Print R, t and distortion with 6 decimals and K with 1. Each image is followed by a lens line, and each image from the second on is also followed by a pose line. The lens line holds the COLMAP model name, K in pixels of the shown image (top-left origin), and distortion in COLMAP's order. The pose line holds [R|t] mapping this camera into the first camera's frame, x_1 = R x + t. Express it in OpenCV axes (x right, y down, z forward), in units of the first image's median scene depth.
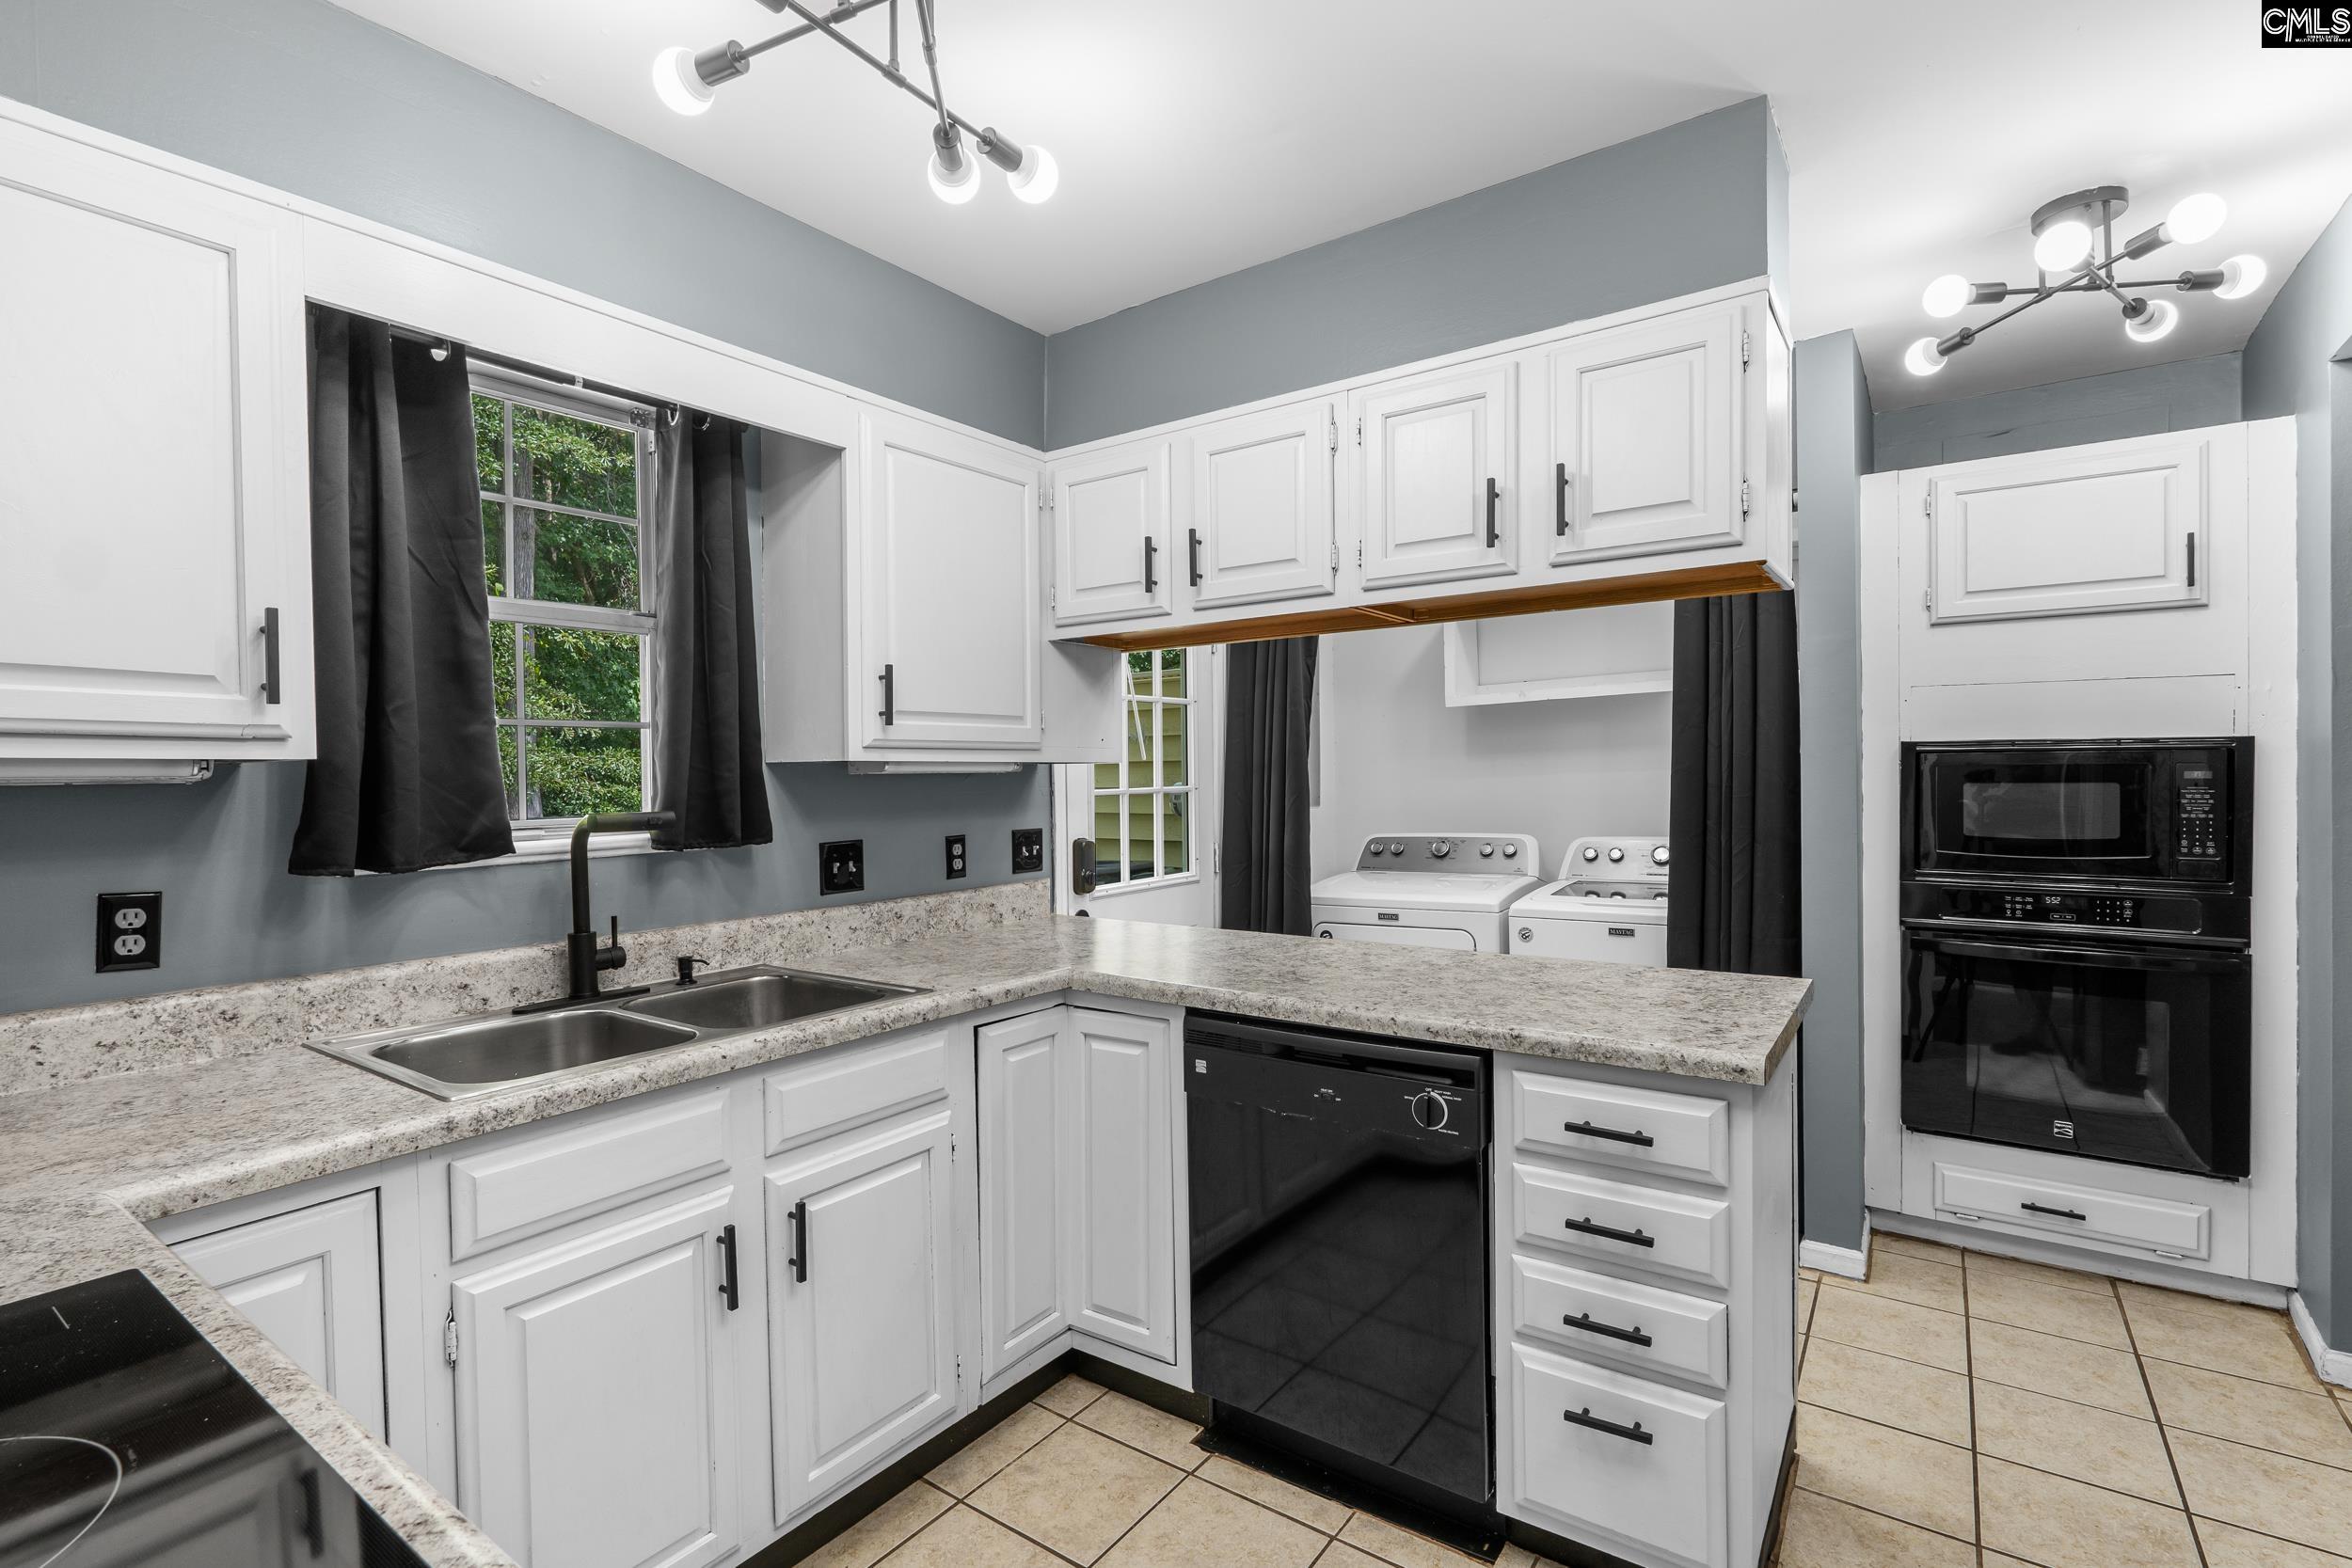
lens RADIAL K [[1093.3, 0, 1162.6], [0, 1093.3, 788.5], [0, 0, 1]] dist [-0.004465, -0.000247]
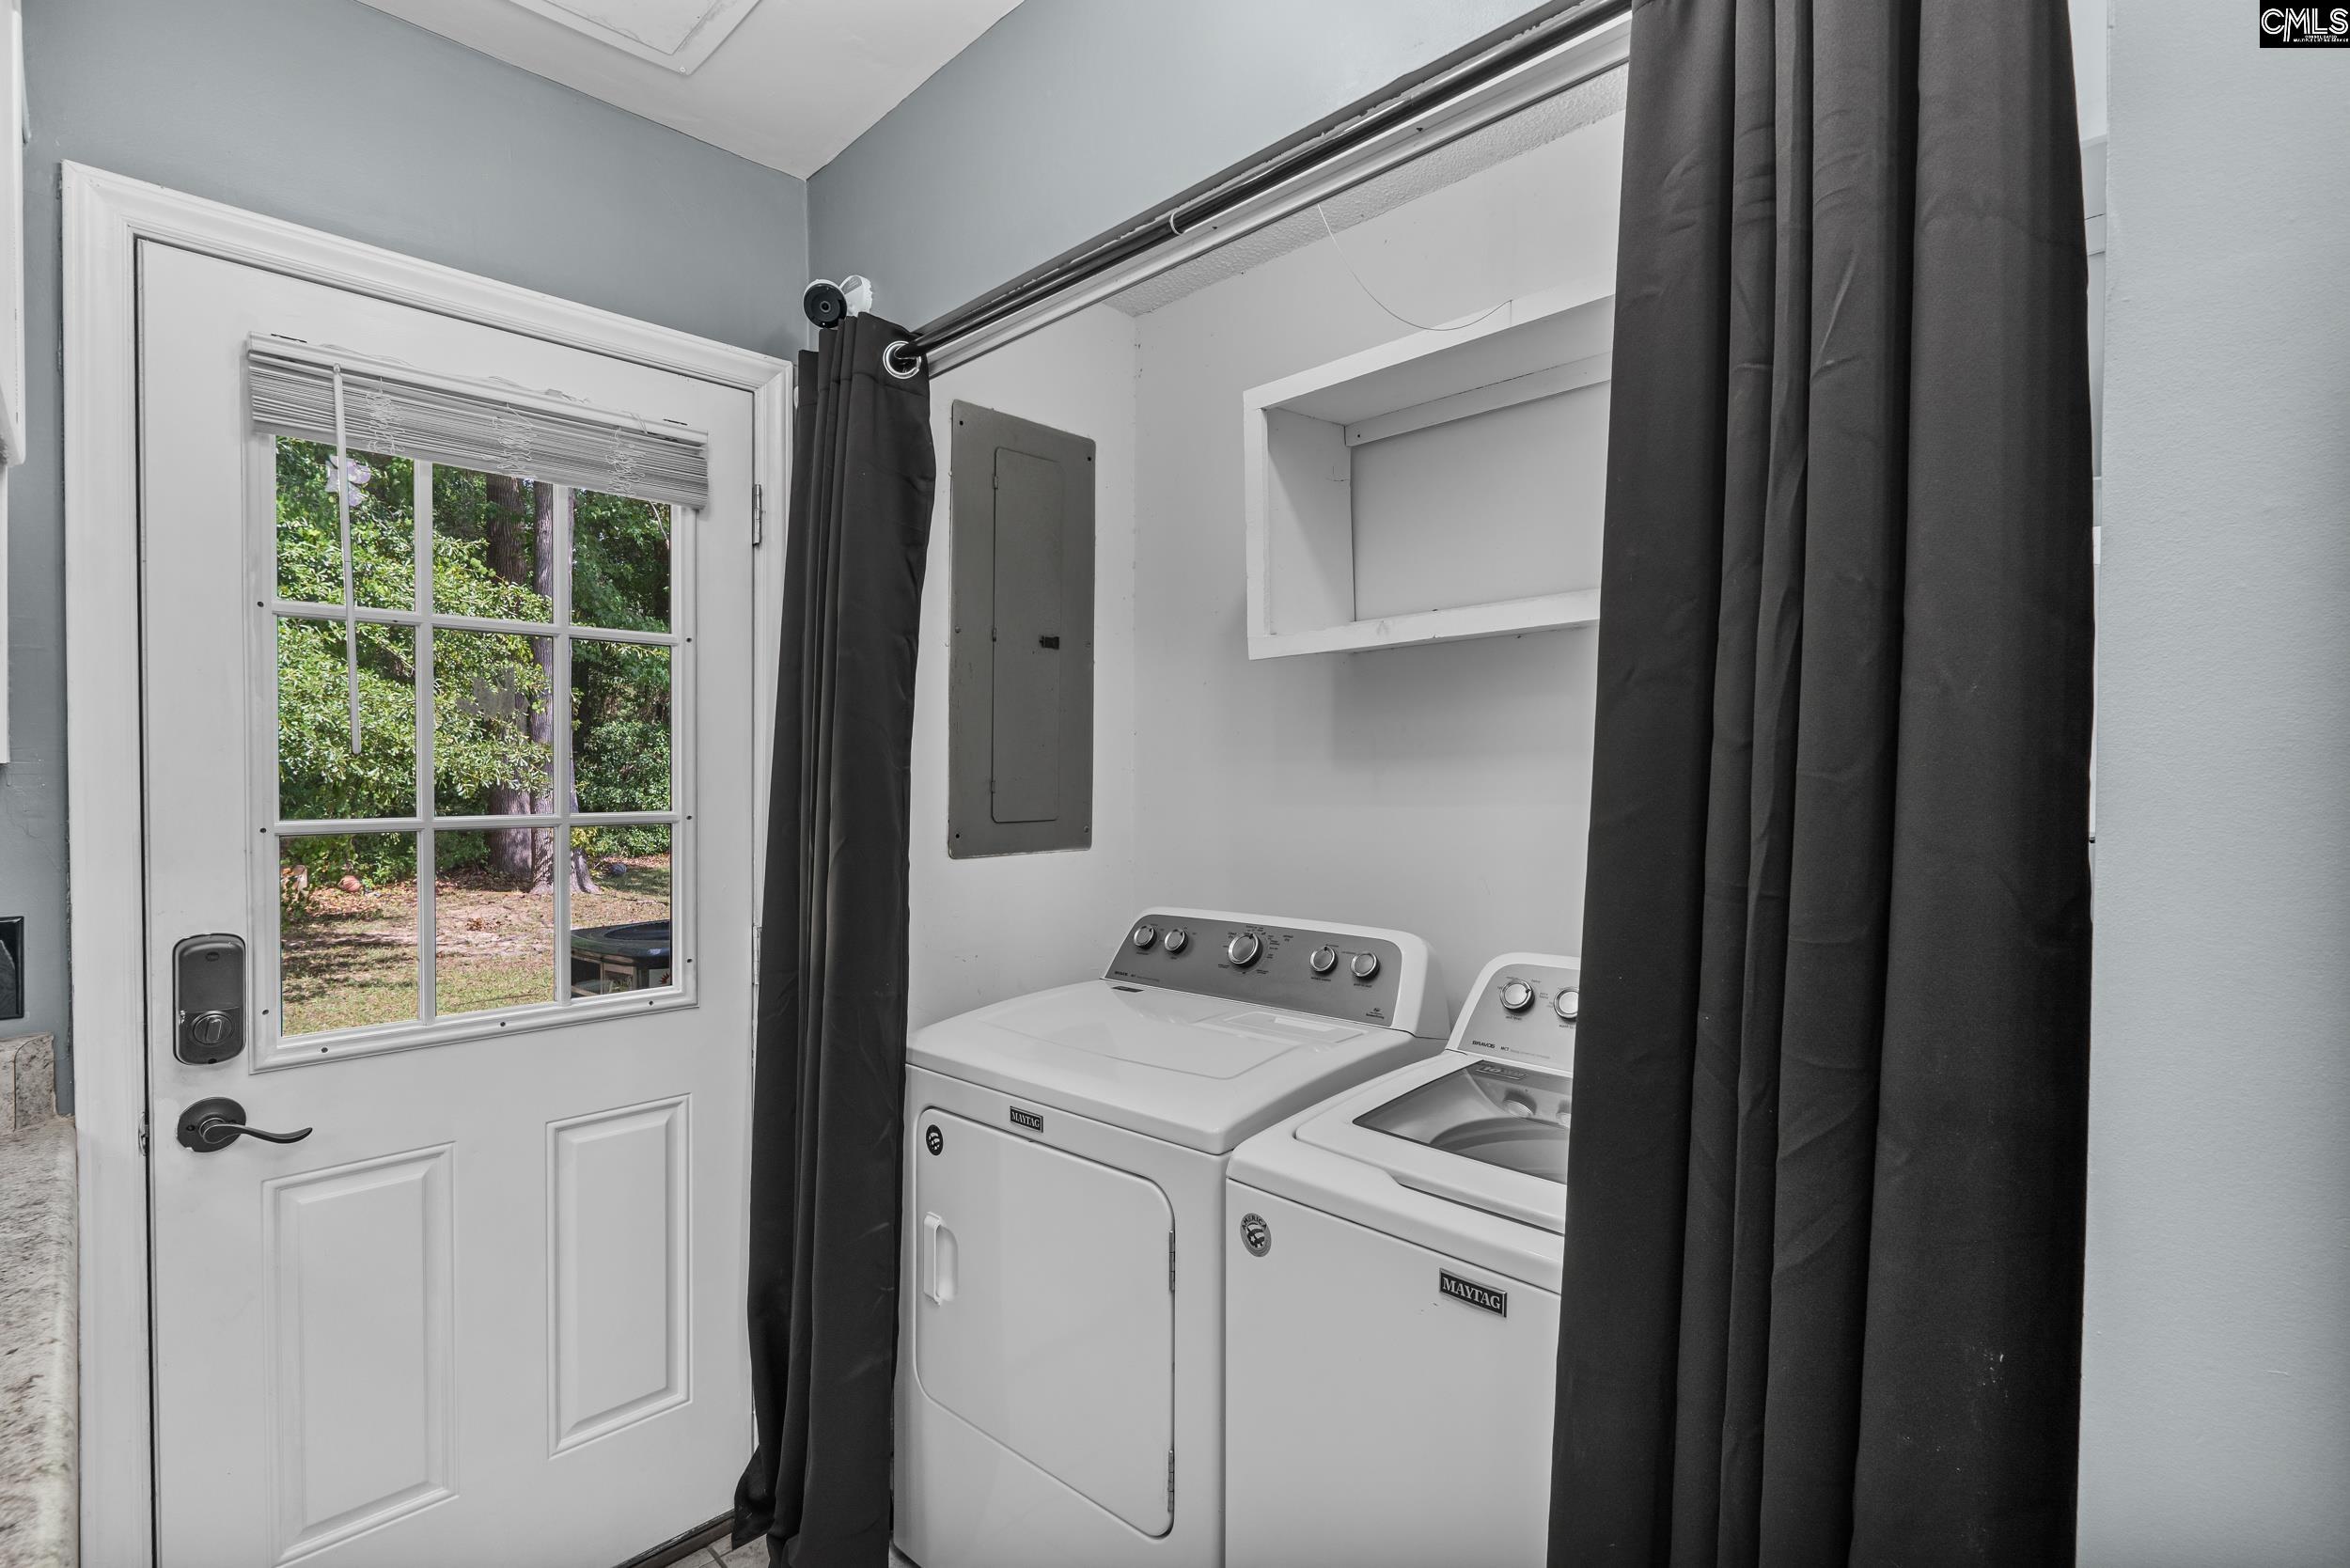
lens RADIAL K [[1092.5, 0, 1161.6], [0, 1092.5, 788.5], [0, 0, 1]] dist [-0.004465, -0.000247]
pose [[0.986921, 0.025176, -0.159226, 0.546038], [-0.024492, 0.999680, 0.006260, -0.035625], [0.159333, -0.002279, 0.987222, 0.948402]]
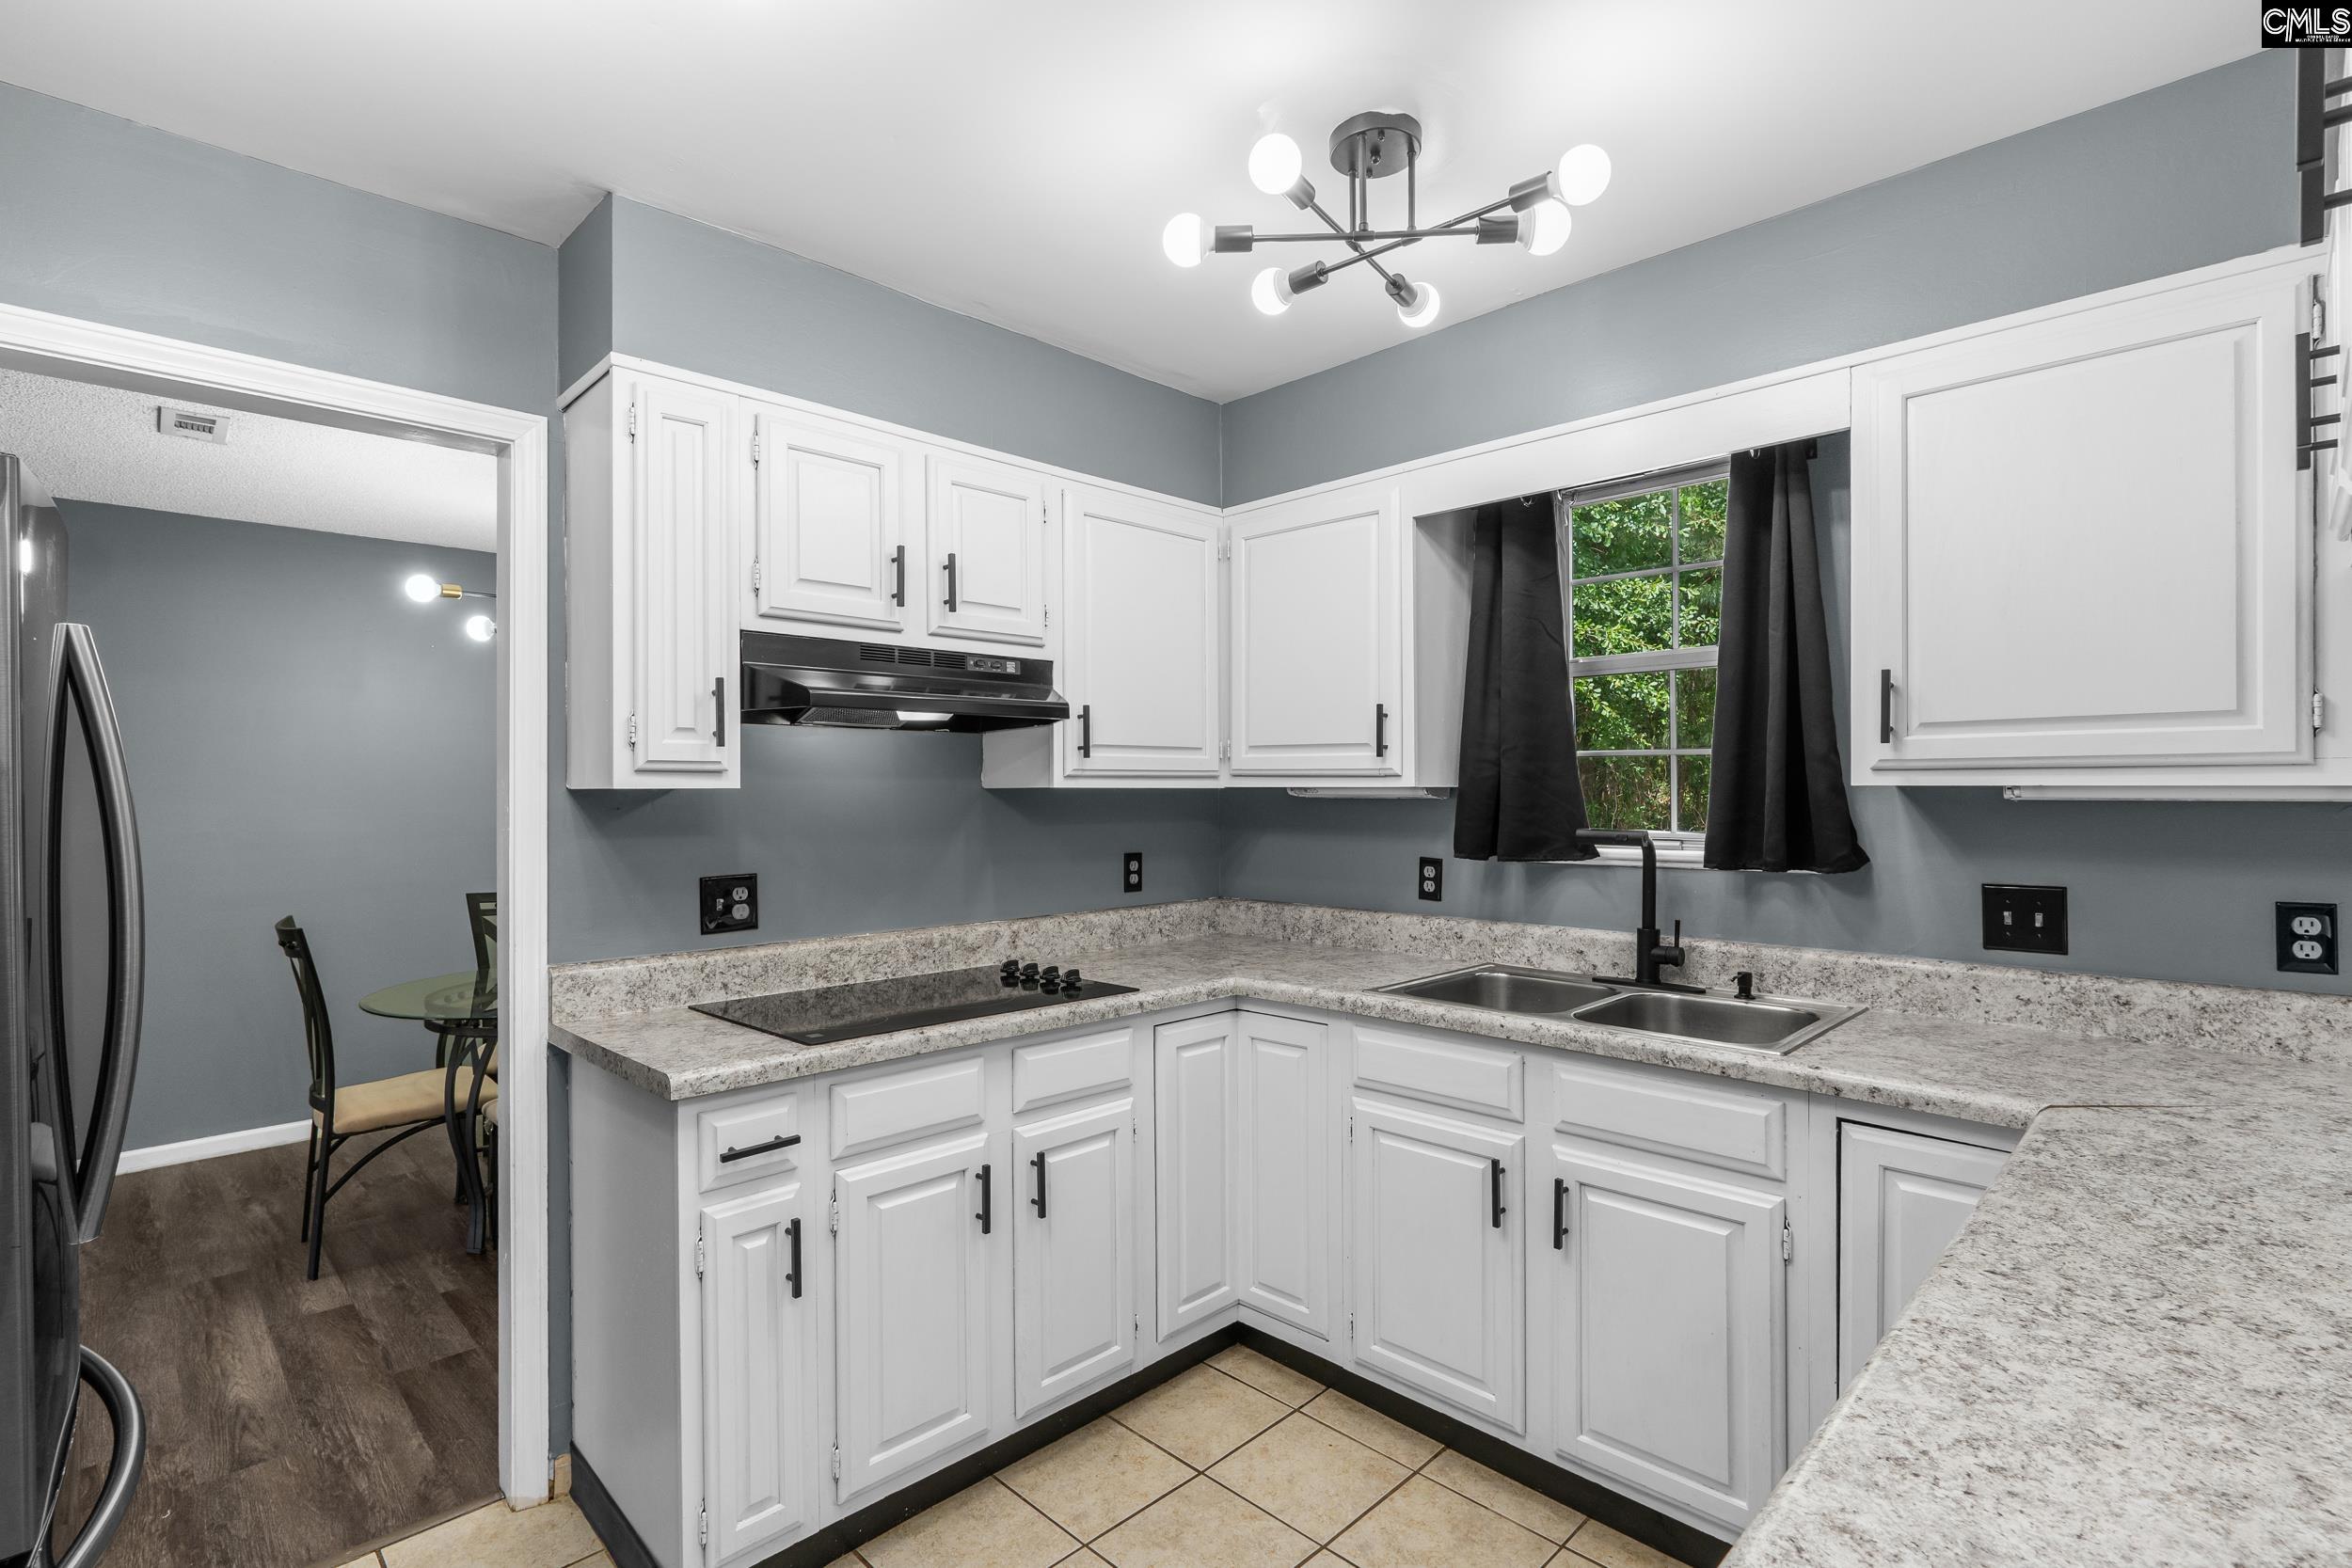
lens RADIAL K [[1093.3, 0, 1162.6], [0, 1093.3, 788.5], [0, 0, 1]] dist [-0.004465, -0.000247]
pose [[-0.162252, 0.013506, -0.986657, 0.670693], [-0.008653, 0.999848, 0.015110, -0.032048], [0.986711, 0.010989, -0.162111, 0.609046]]
